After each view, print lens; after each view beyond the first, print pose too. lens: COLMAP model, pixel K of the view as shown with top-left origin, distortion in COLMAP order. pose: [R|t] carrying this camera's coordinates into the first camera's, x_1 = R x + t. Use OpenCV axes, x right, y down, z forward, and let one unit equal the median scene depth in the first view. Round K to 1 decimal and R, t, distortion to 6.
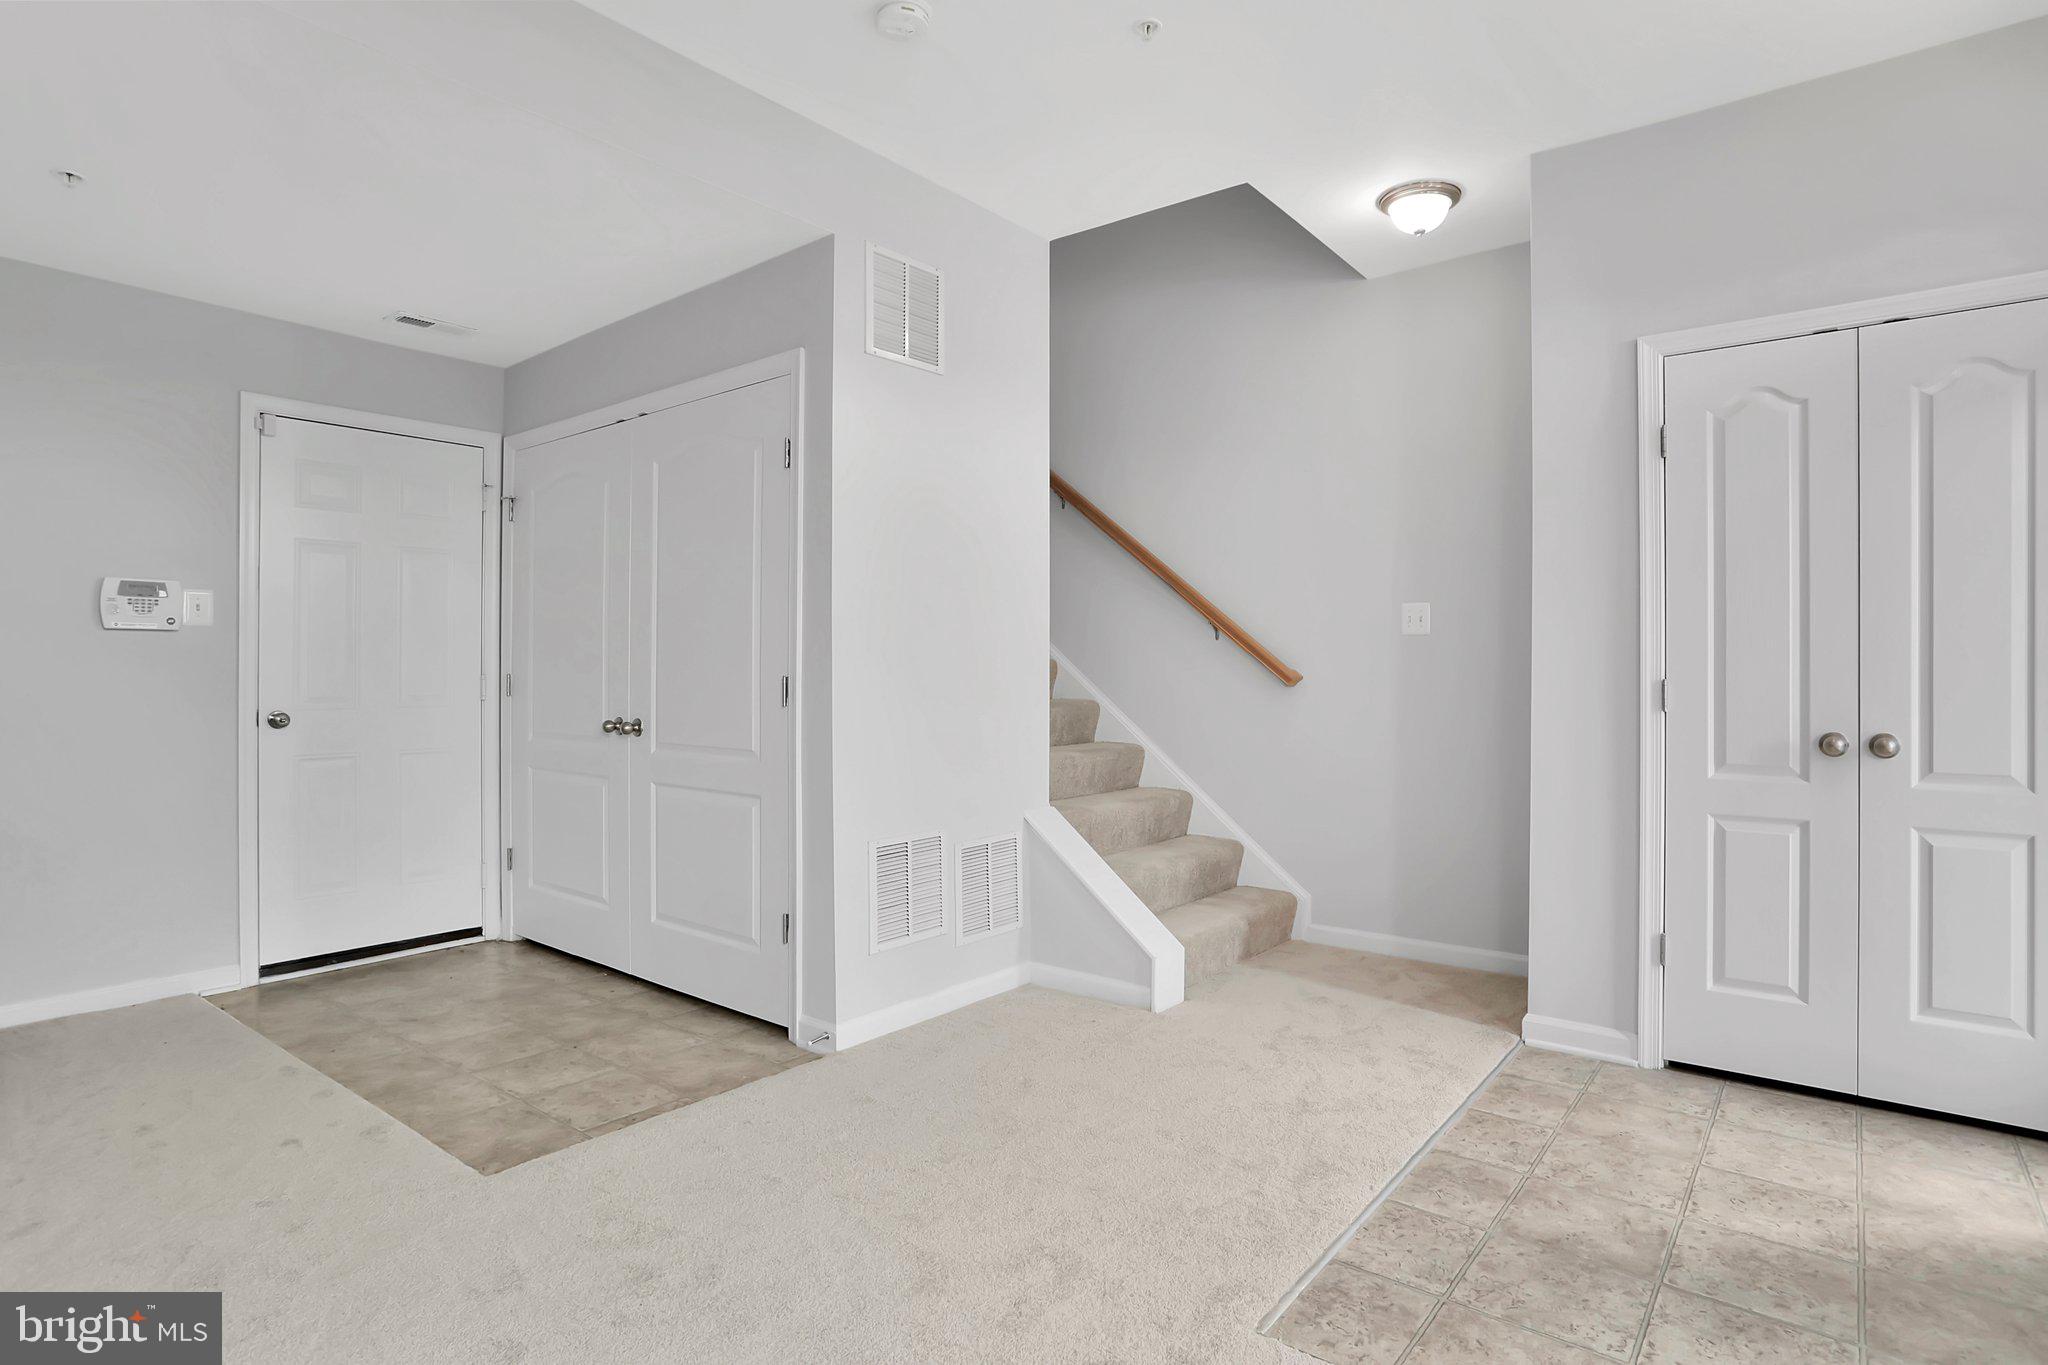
lens RADIAL K [[1056.2, 0, 1024.0], [0, 1056.2, 682.5], [0, 0, 1]] dist [-0.035387, 0.000232]
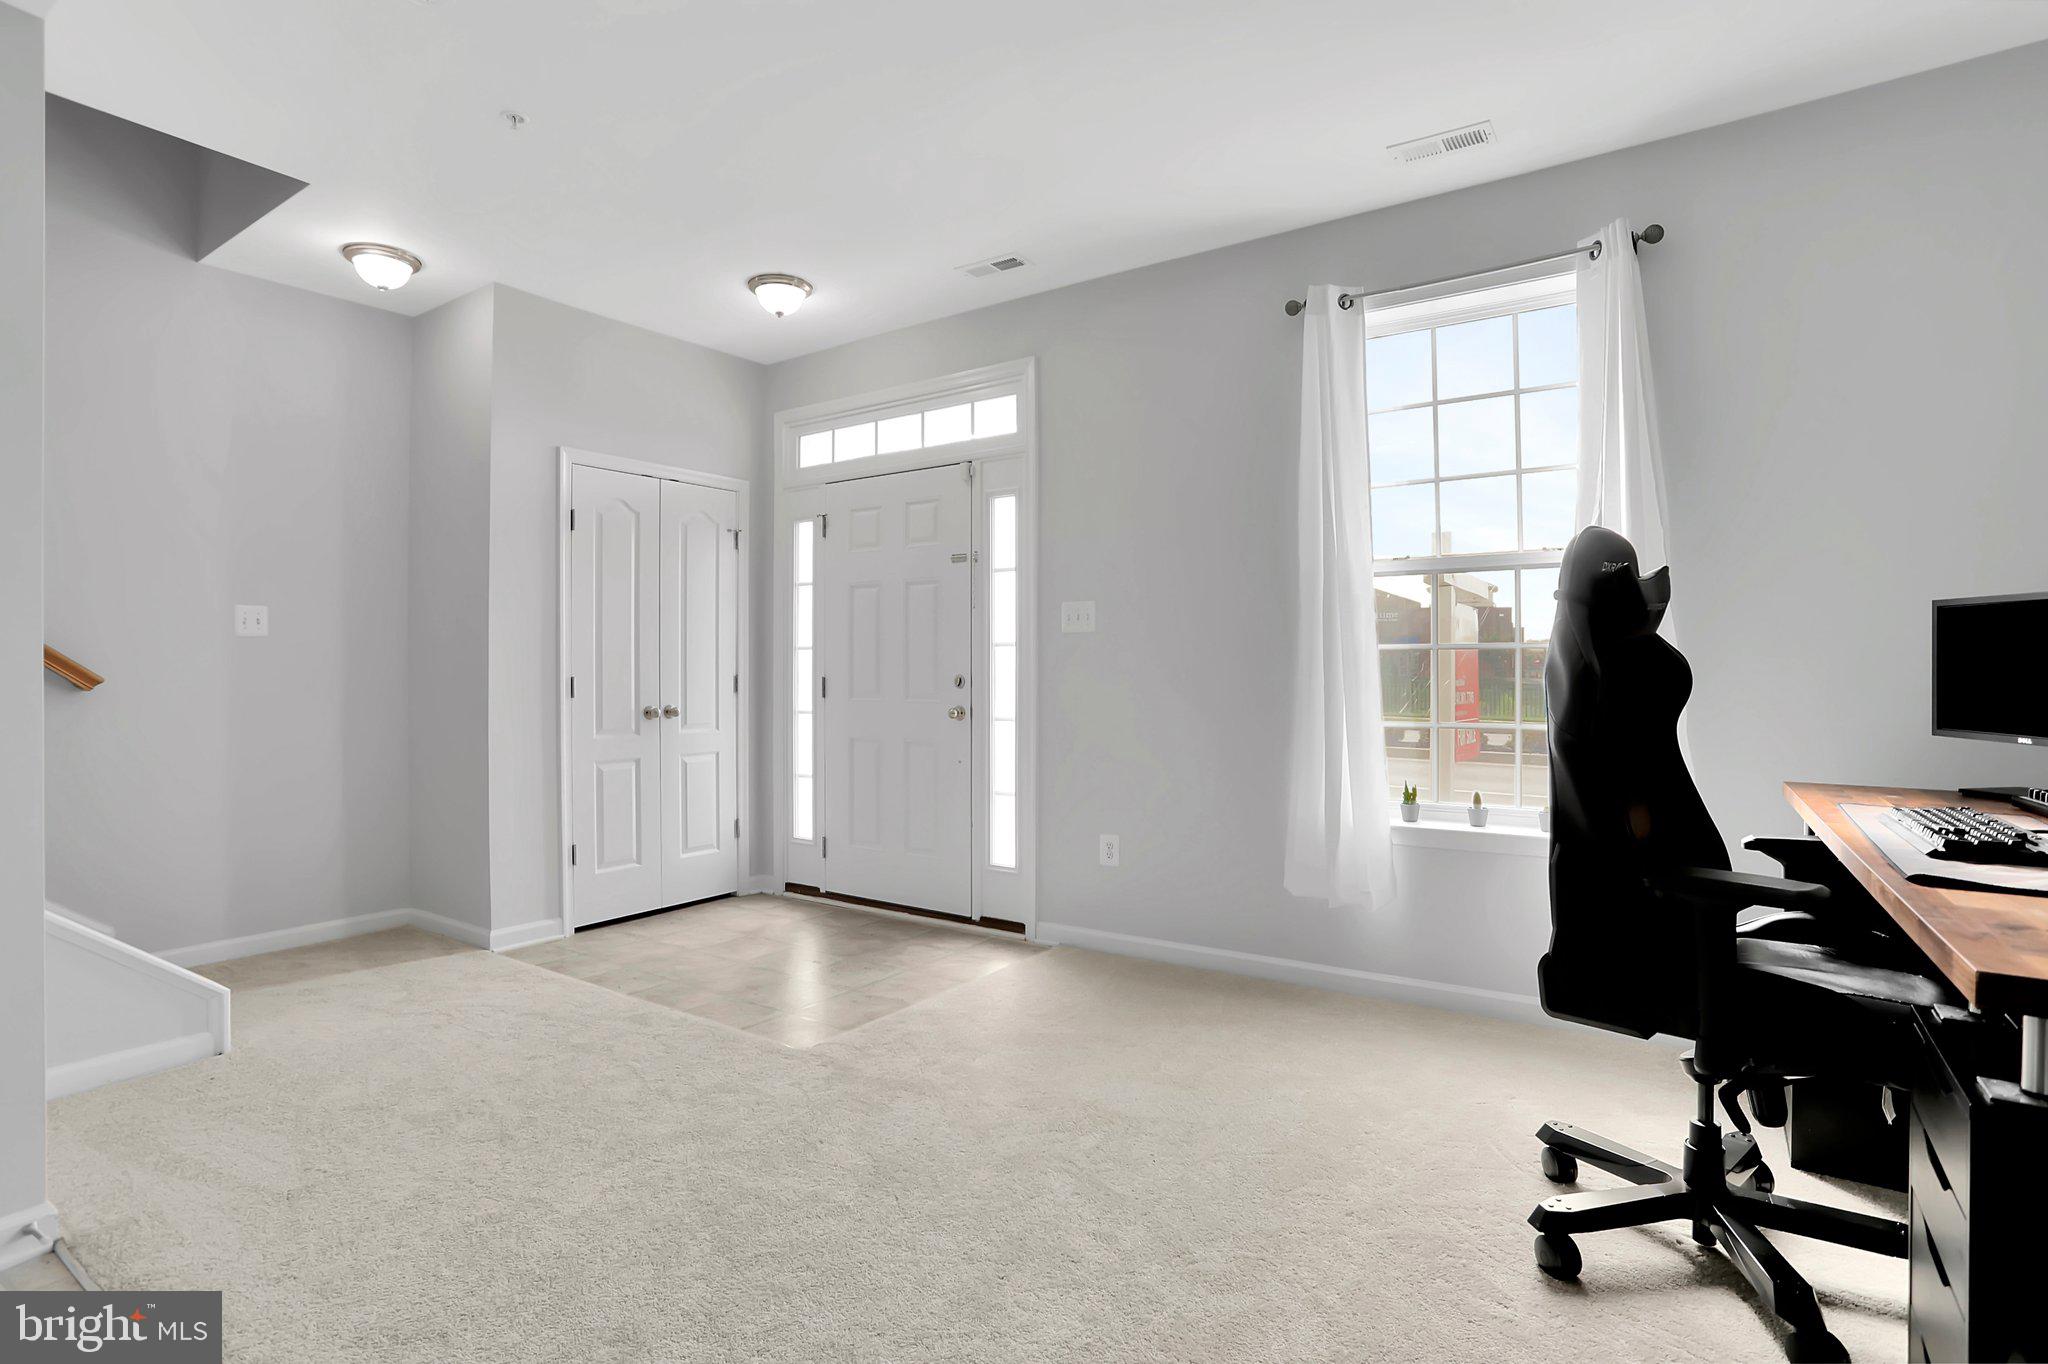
lens RADIAL K [[1007.0, 0, 1024.0], [0, 1007.0, 682.0], [0, 0, 1]] dist [-0.061144, 0.020236]
pose [[-0.071078, -0.006944, 0.997447, -0.901829], [0.015433, 0.999848, 0.008060, 0.003996], [-0.997351, 0.015967, -0.070960, 0.462837]]
